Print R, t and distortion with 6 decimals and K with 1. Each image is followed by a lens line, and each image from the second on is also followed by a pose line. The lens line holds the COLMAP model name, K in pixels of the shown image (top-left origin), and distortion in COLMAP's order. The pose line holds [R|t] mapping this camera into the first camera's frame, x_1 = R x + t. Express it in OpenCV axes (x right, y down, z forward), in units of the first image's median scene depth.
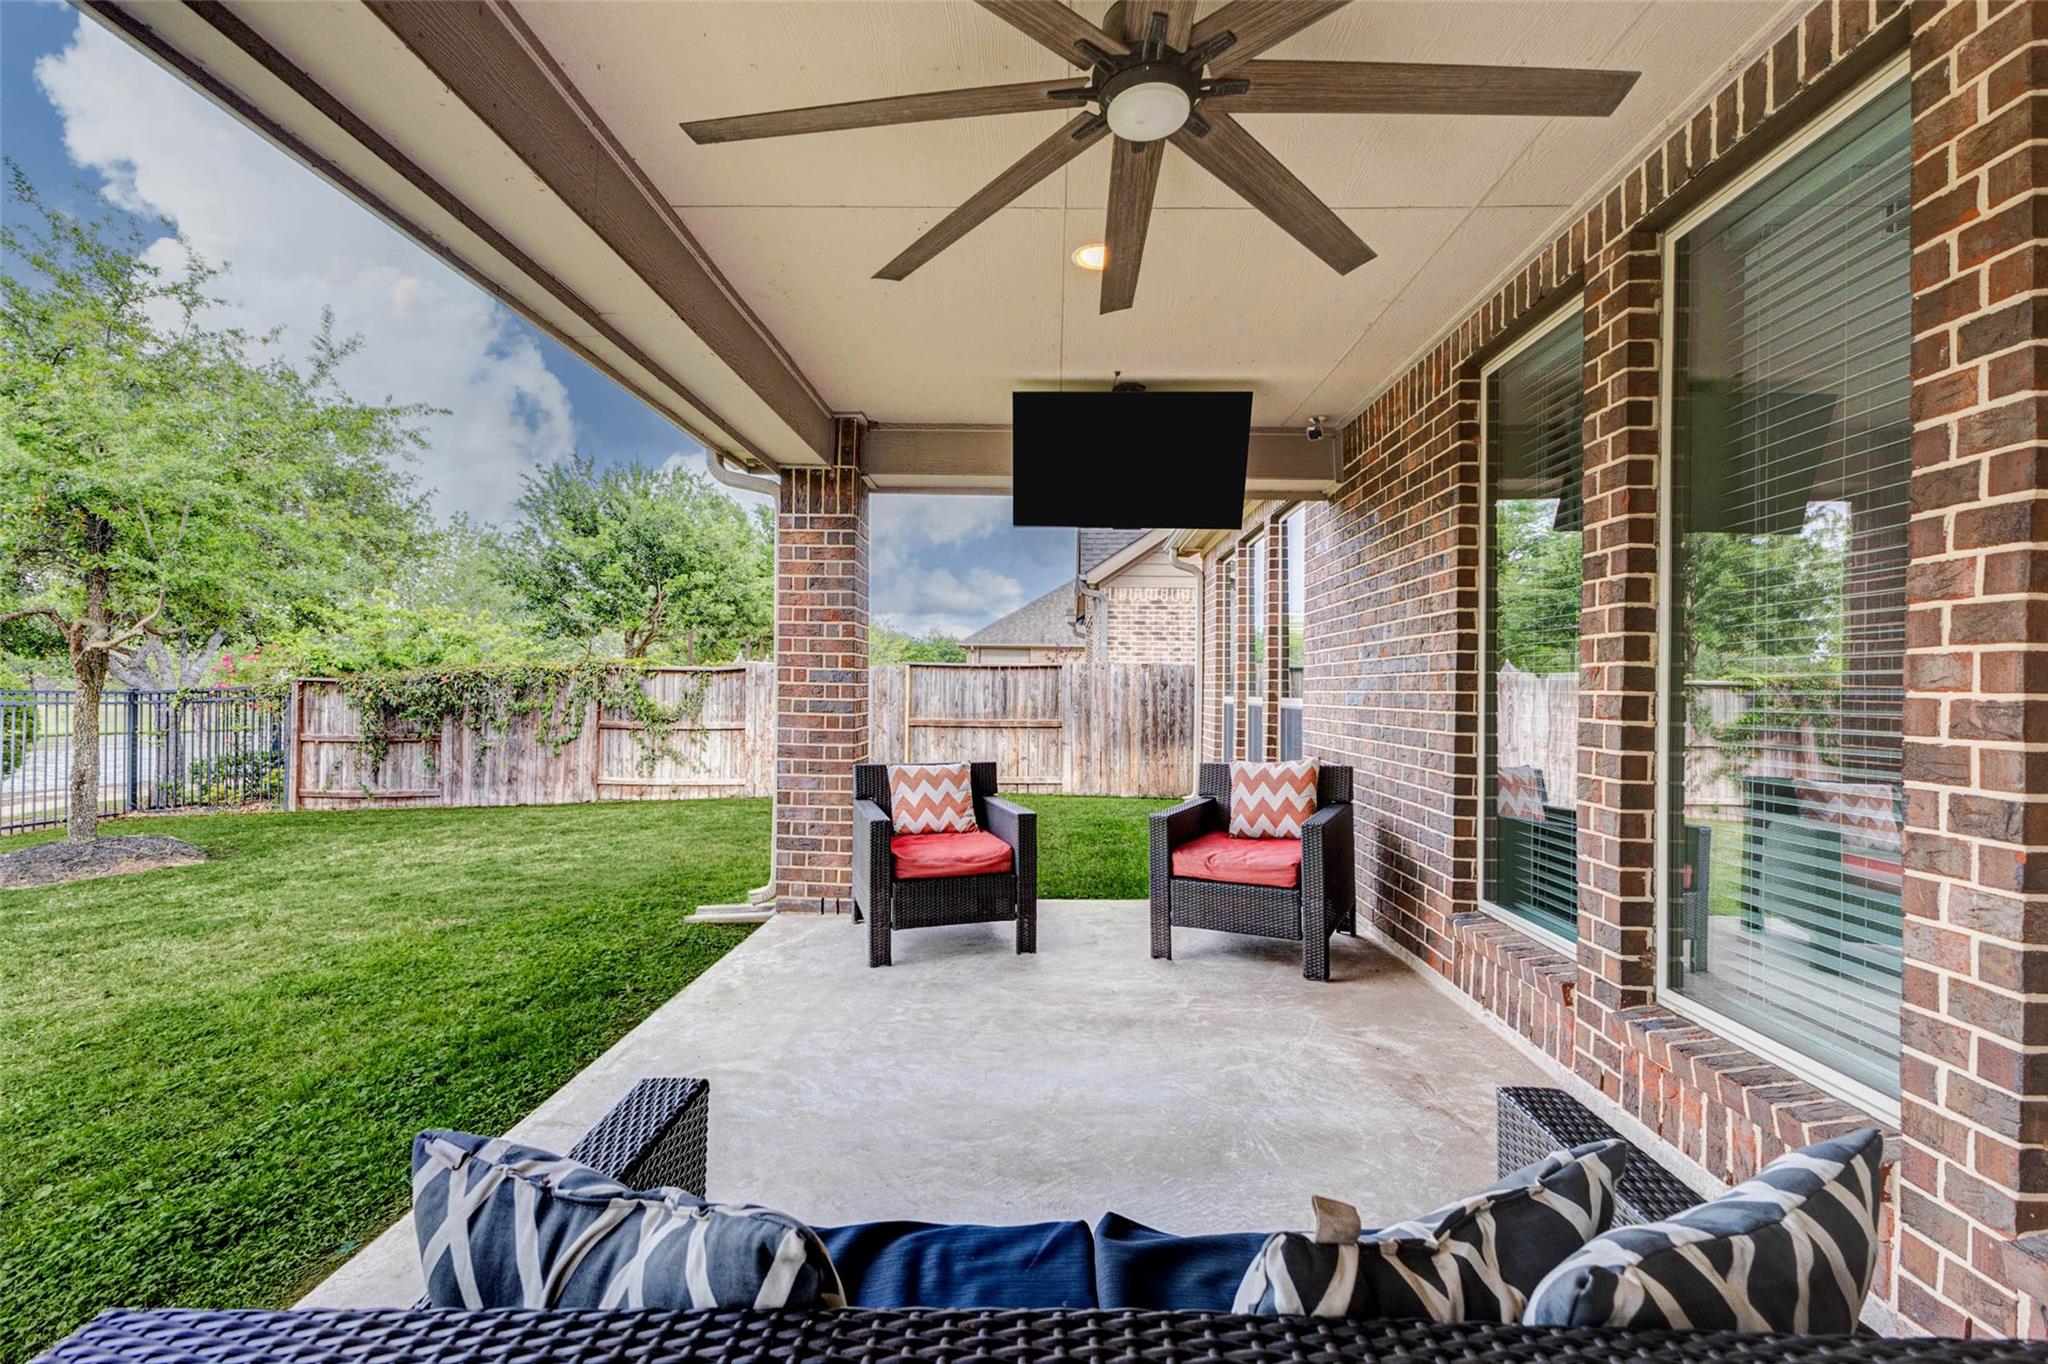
lens RADIAL K [[882.3, 0, 1018.7], [0, 882.3, 685.2], [0, 0, 1]] dist [0.009826, -0.000350]
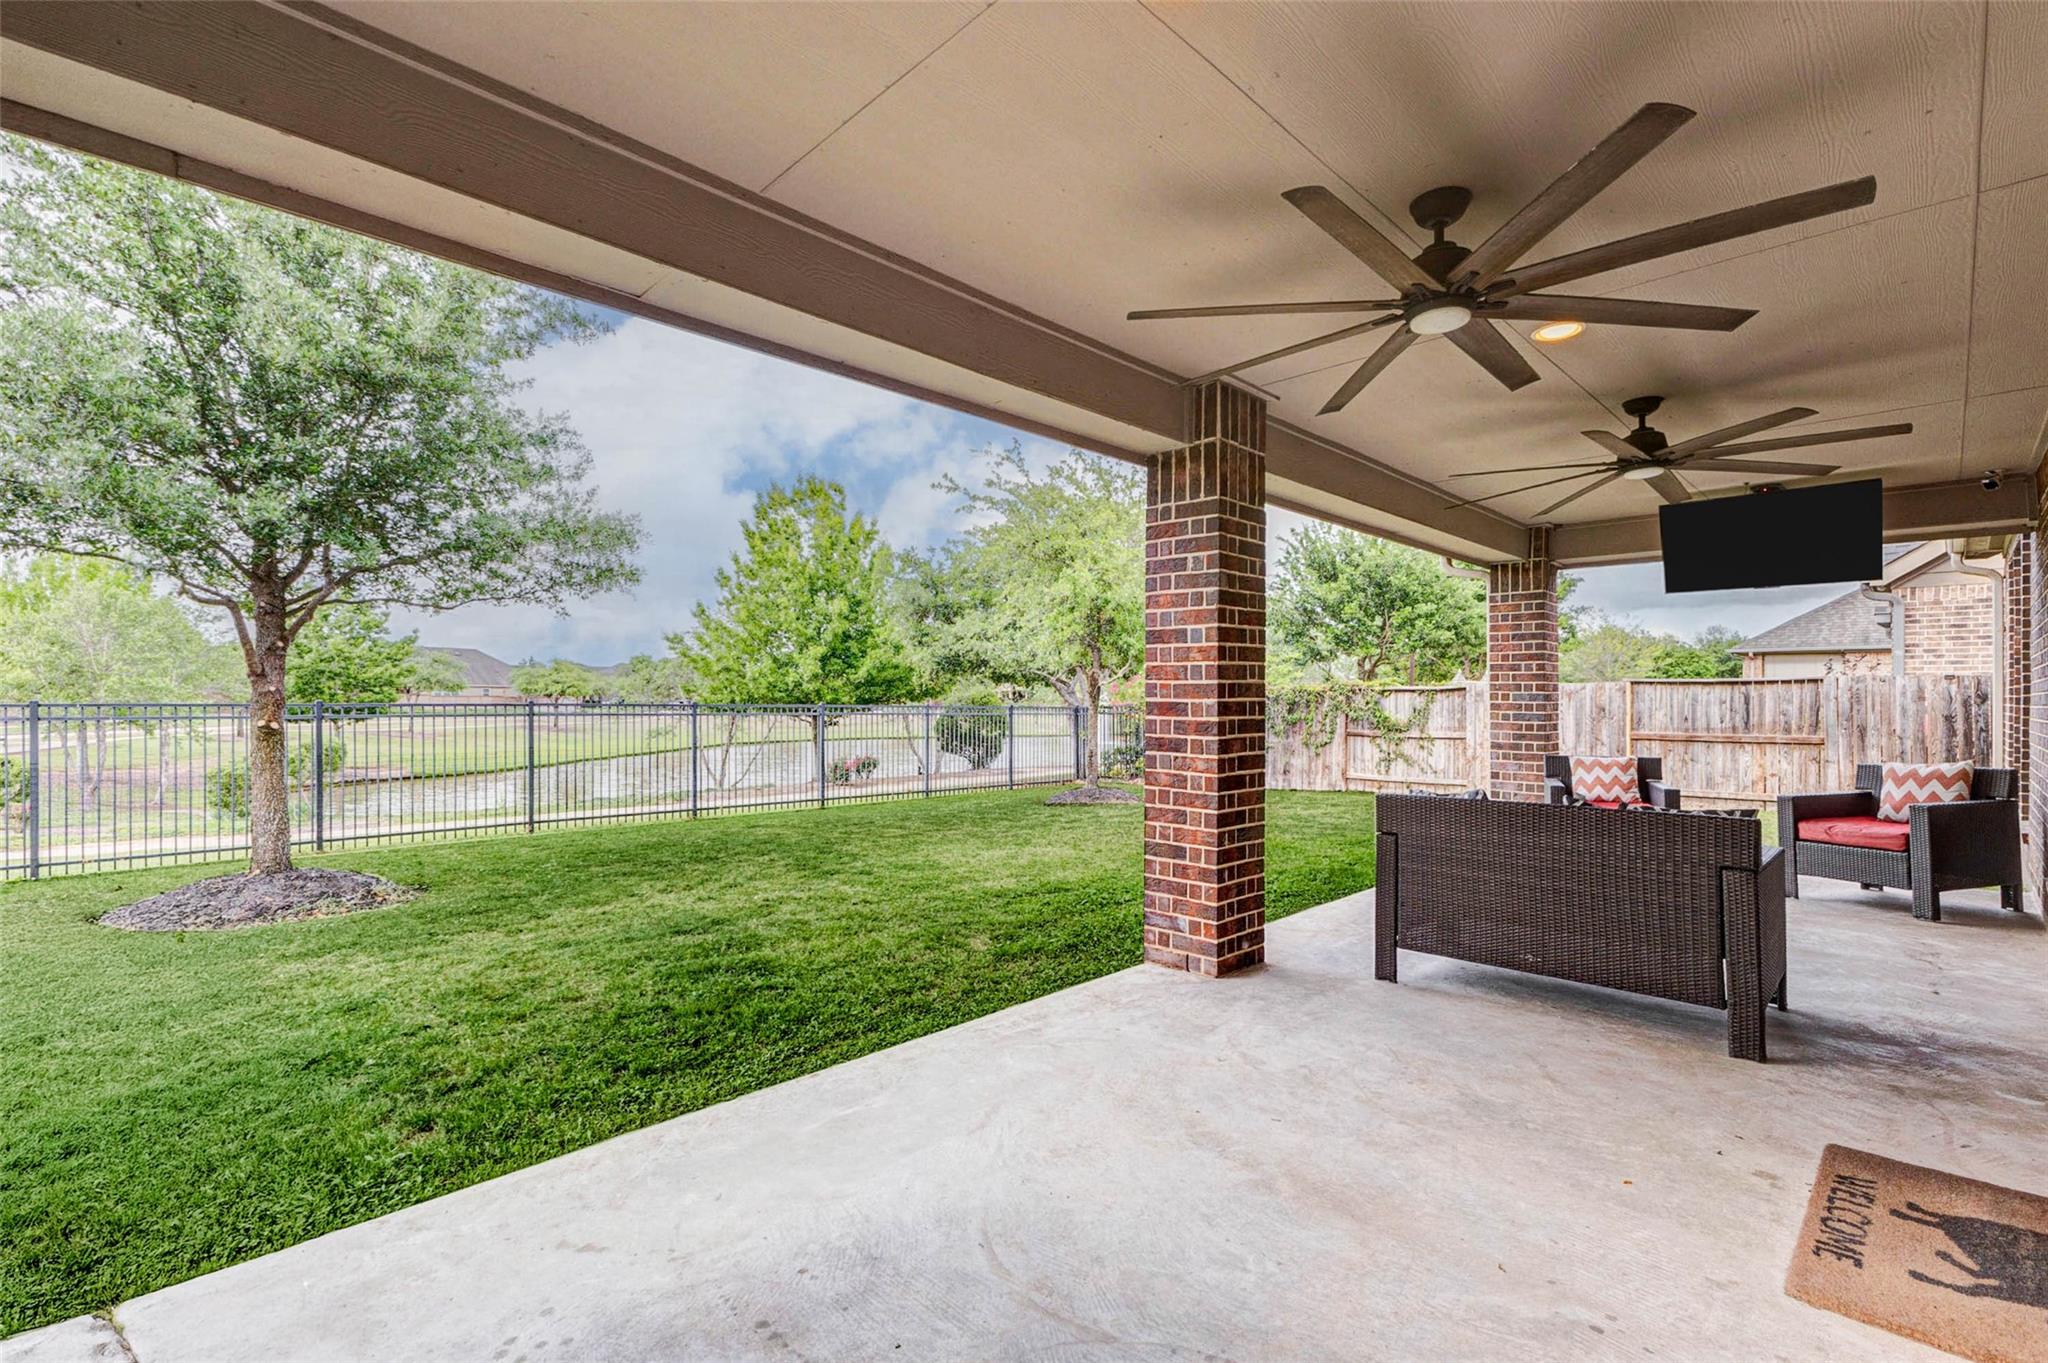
lens RADIAL K [[900.7, 0, 1030.3], [0, 900.7, 693.7], [0, 0, 1]] dist [0.012336, -0.000121]
pose [[0.733511, -0.011702, -0.679576, 0.087465], [0.006953, 0.999929, -0.009714, -0.002773], [0.679642, 0.002400, 0.733540, -0.292346]]
